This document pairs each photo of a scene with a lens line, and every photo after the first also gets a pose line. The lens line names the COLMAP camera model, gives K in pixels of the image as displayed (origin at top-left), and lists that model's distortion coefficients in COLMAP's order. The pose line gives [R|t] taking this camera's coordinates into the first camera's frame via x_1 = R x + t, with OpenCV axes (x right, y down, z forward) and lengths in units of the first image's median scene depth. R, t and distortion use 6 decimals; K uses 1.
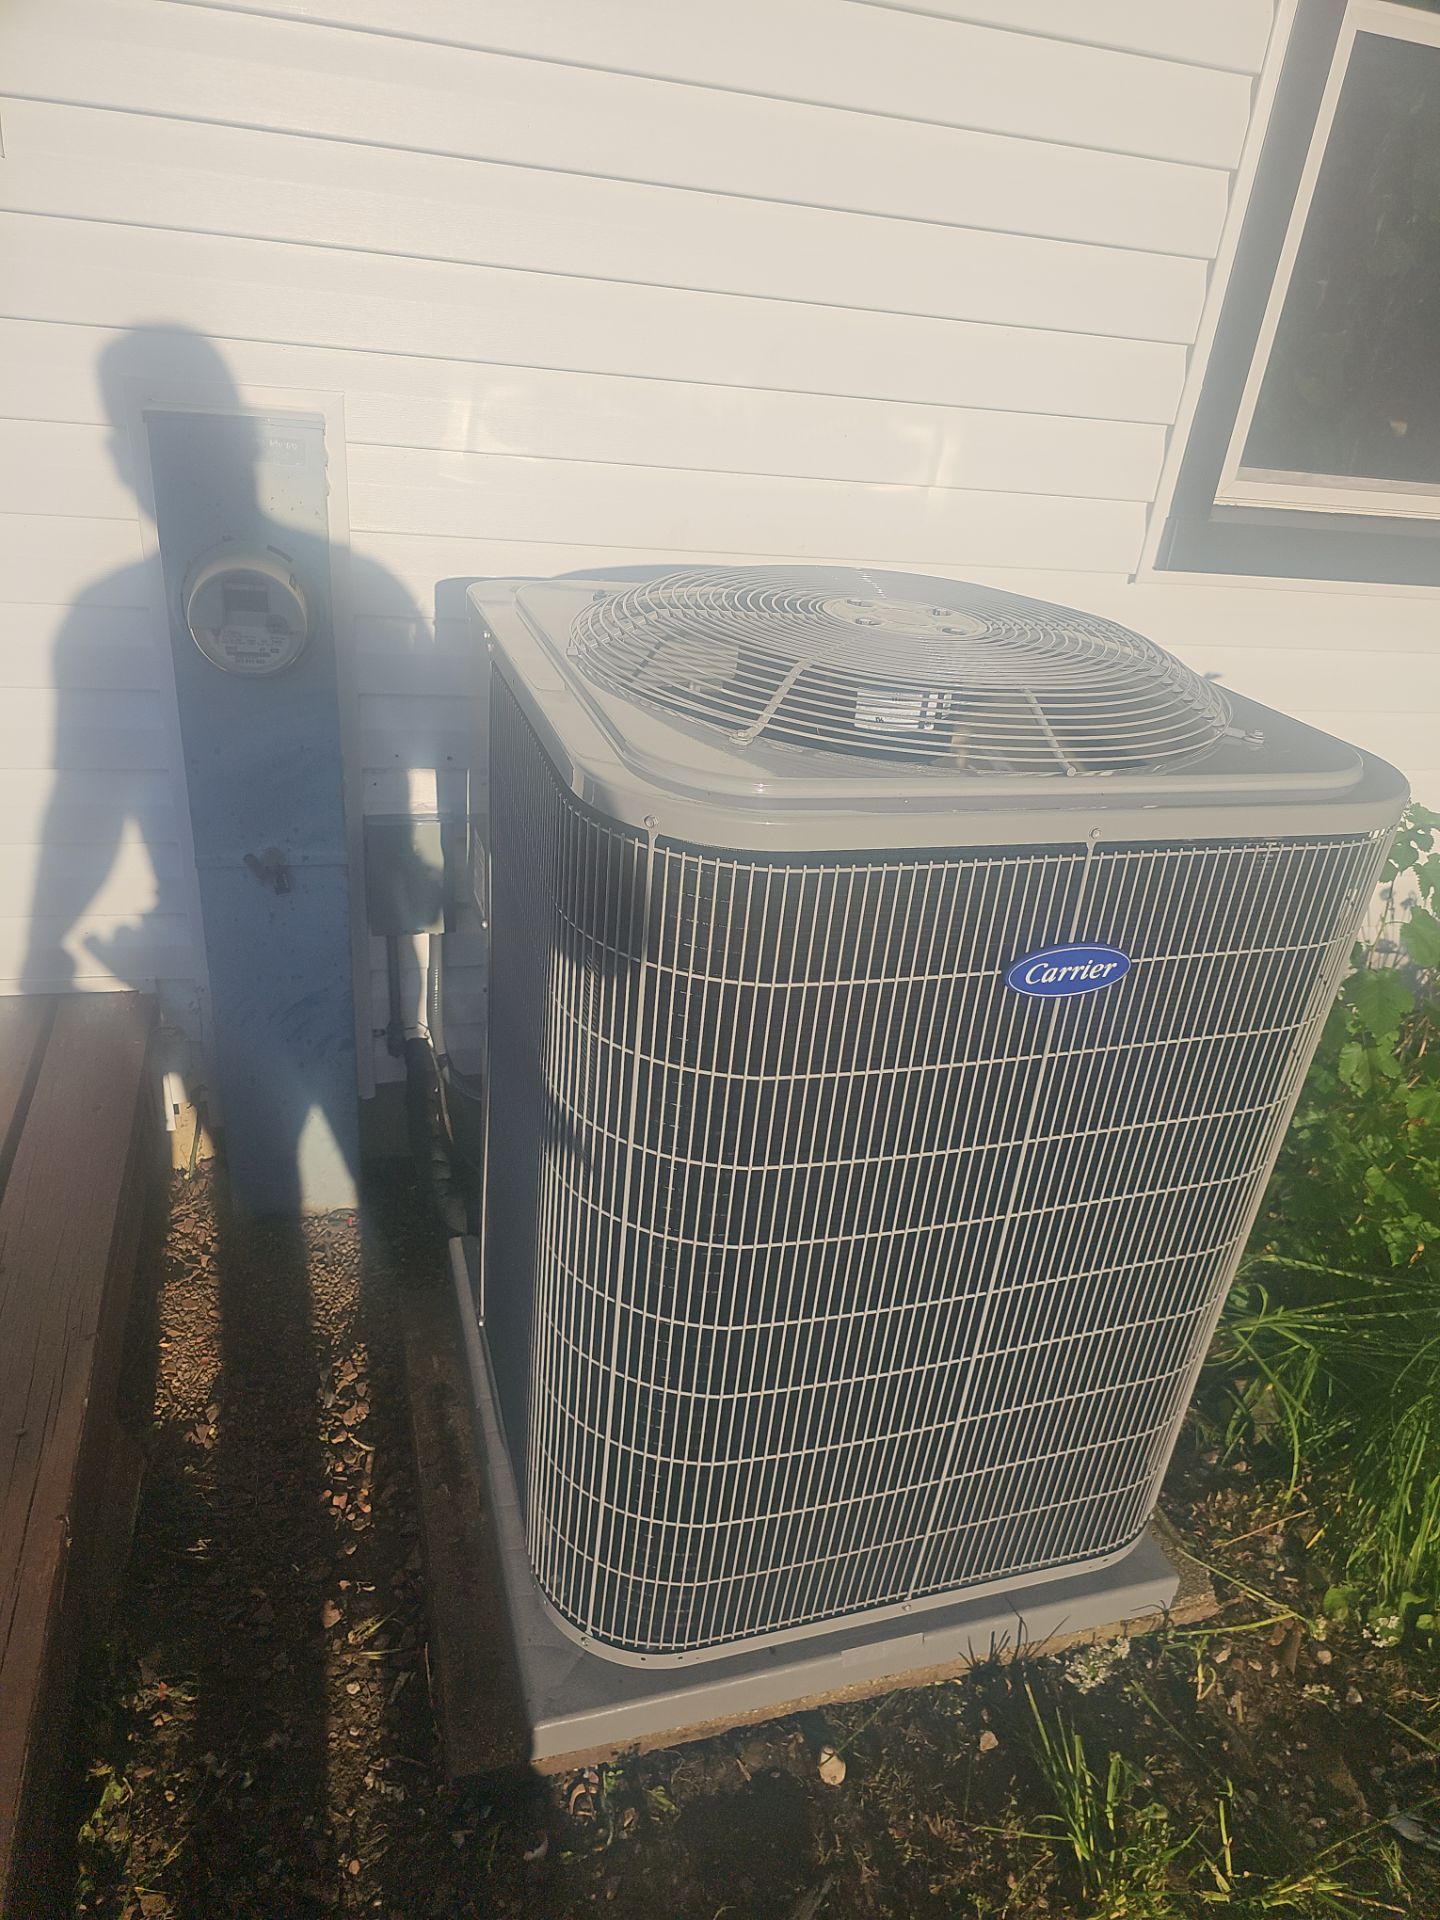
lens RADIAL K [[1297.4, 0, 731.5], [0, 1297.4, 946.8], [0, 0, 1]] dist [0.040530, -0.032088]
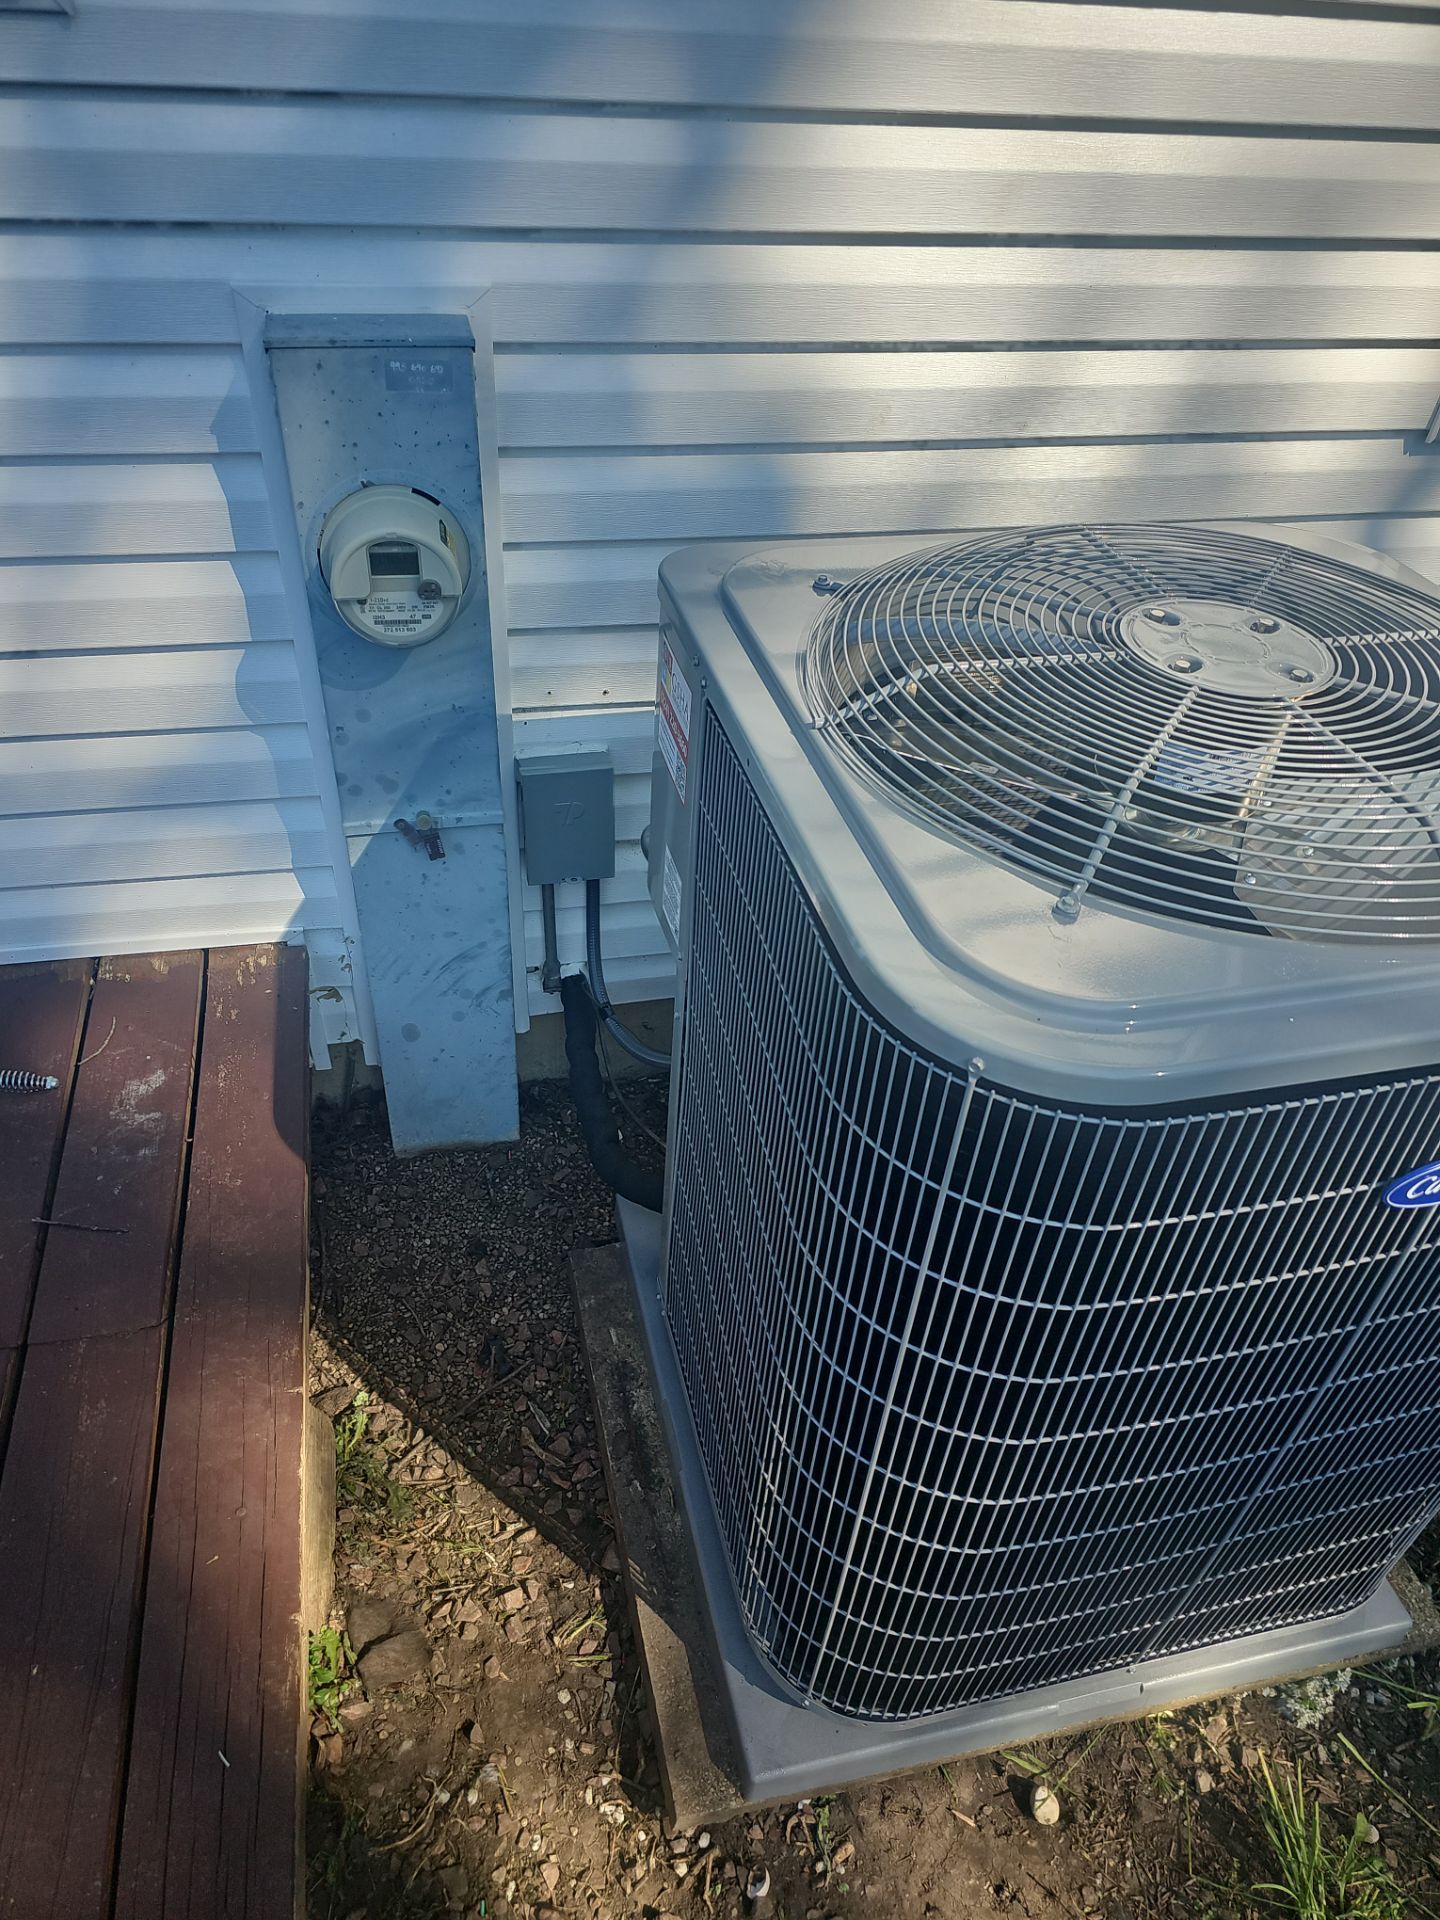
lens RADIAL K [[1297.4, 0, 714.0], [0, 1297.4, 942.3], [0, 0, 1]] dist [0.040530, -0.032088]
pose [[0.997150, 0.010749, -0.074673, -0.094102], [0.004726, 0.978955, 0.204022, -0.192199], [0.075295, -0.203794, 0.976114, 0.129766]]
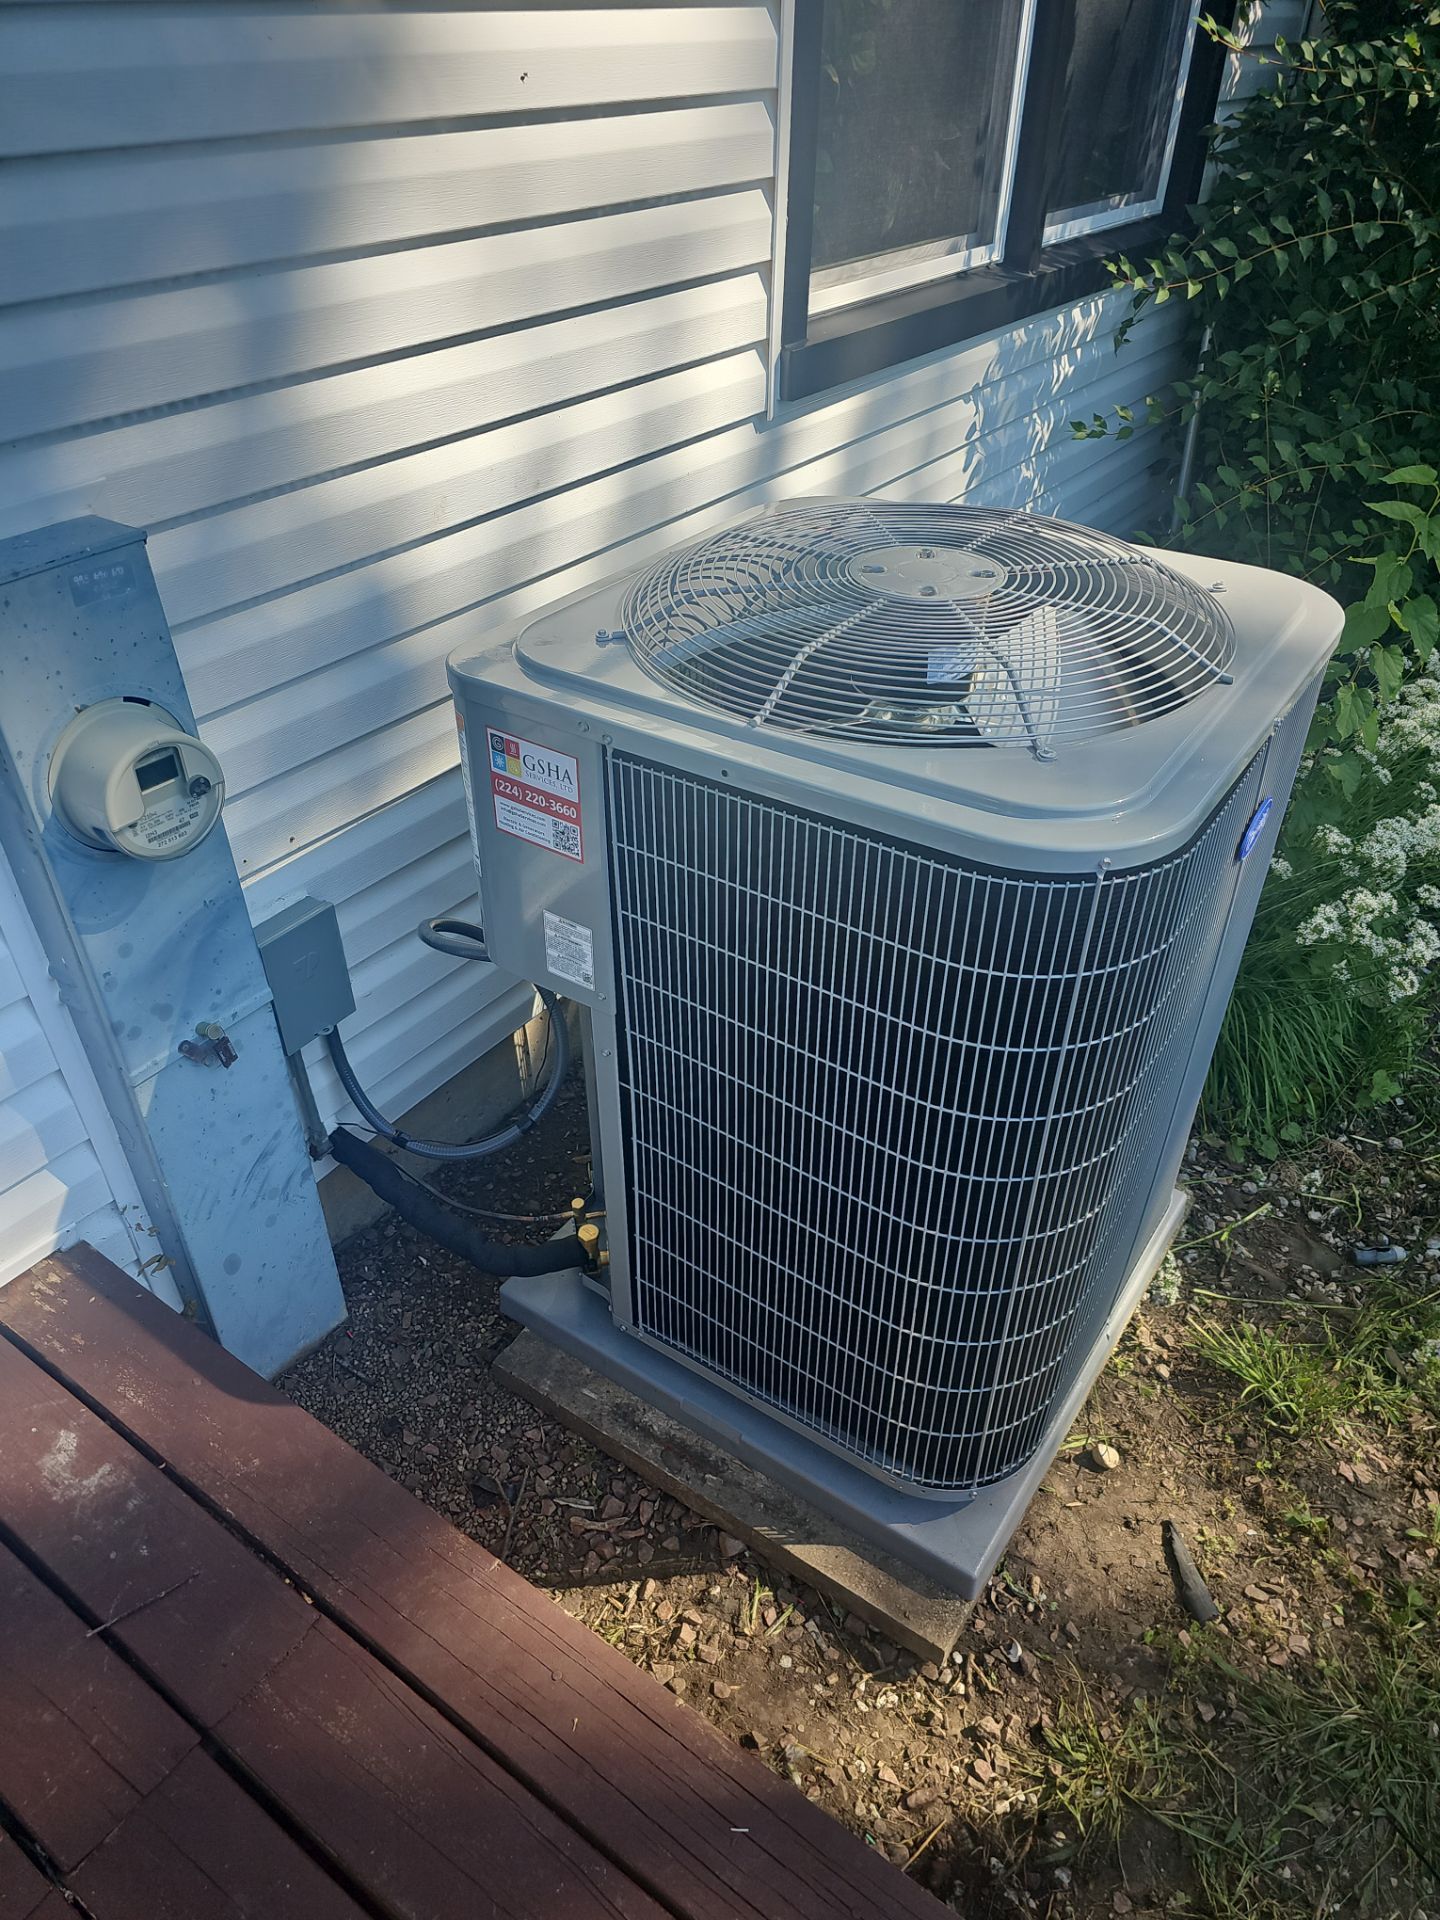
lens RADIAL K [[1297.4, 0, 705.5], [0, 1297.4, 958.8], [0, 0, 1]] dist [0.040530, -0.032088]
pose [[0.786974, -0.437740, 0.434805, -0.511331], [0.348194, 0.896876, 0.272717, -0.262040], [-0.509345, -0.063224, 0.858237, 0.119548]]
